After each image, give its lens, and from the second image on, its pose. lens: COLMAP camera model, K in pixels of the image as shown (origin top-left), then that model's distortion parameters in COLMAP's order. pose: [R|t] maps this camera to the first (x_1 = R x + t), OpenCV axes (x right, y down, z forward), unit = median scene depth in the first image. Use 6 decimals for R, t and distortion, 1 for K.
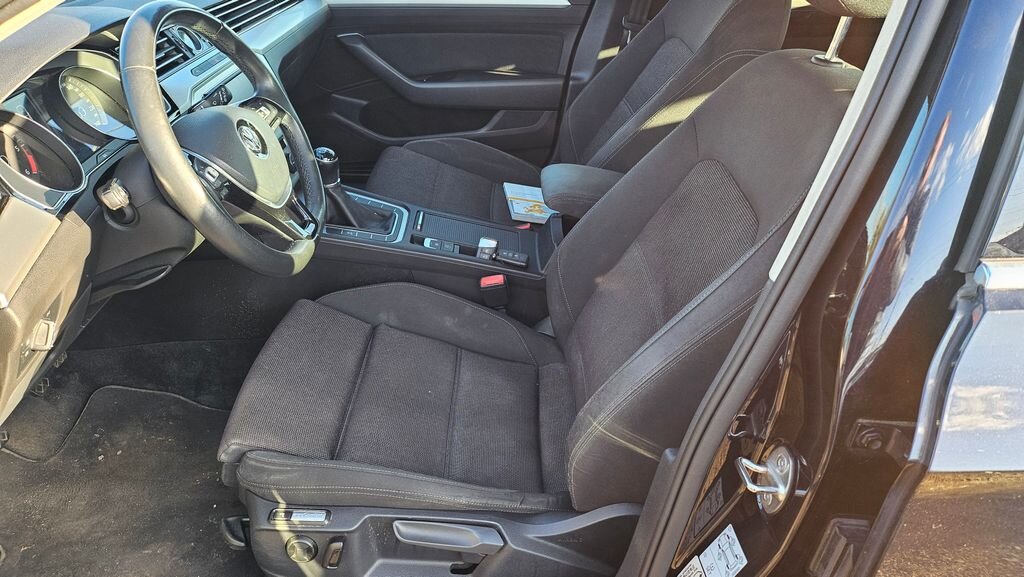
lens RADIAL K [[717.7, 0, 508.4], [0, 717.7, 289.4], [0, 0, 1]] dist [0.081001, -0.086050]
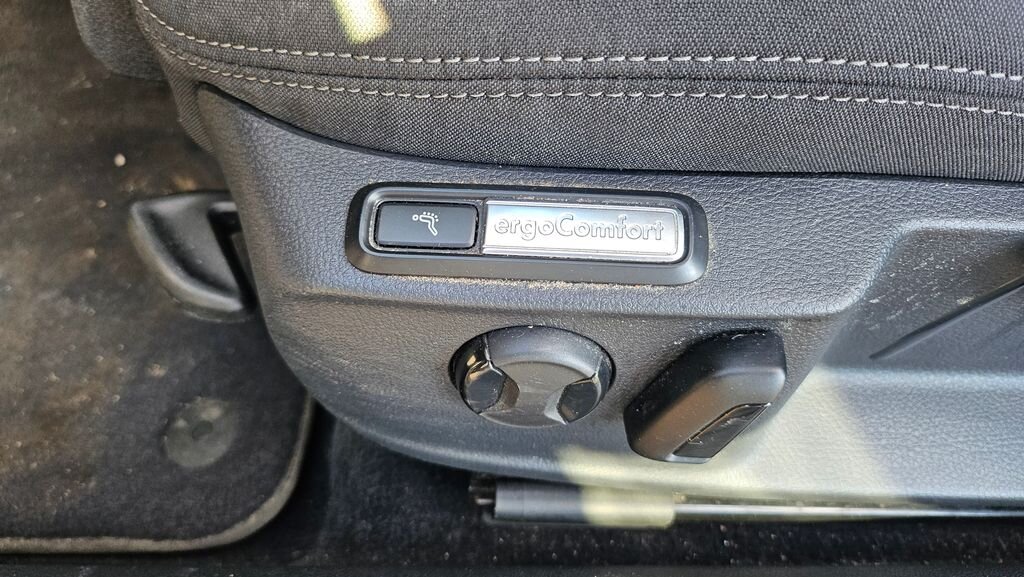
lens RADIAL K [[717.7, 0, 508.4], [0, 717.7, 289.4], [0, 0, 1]] dist [0.081001, -0.086050]
pose [[0.999494, -0.003246, 0.031642, -0.274048], [-0.011809, 0.885805, 0.463908, 0.223670], [-0.029535, -0.464046, 0.885318, 0.770563]]
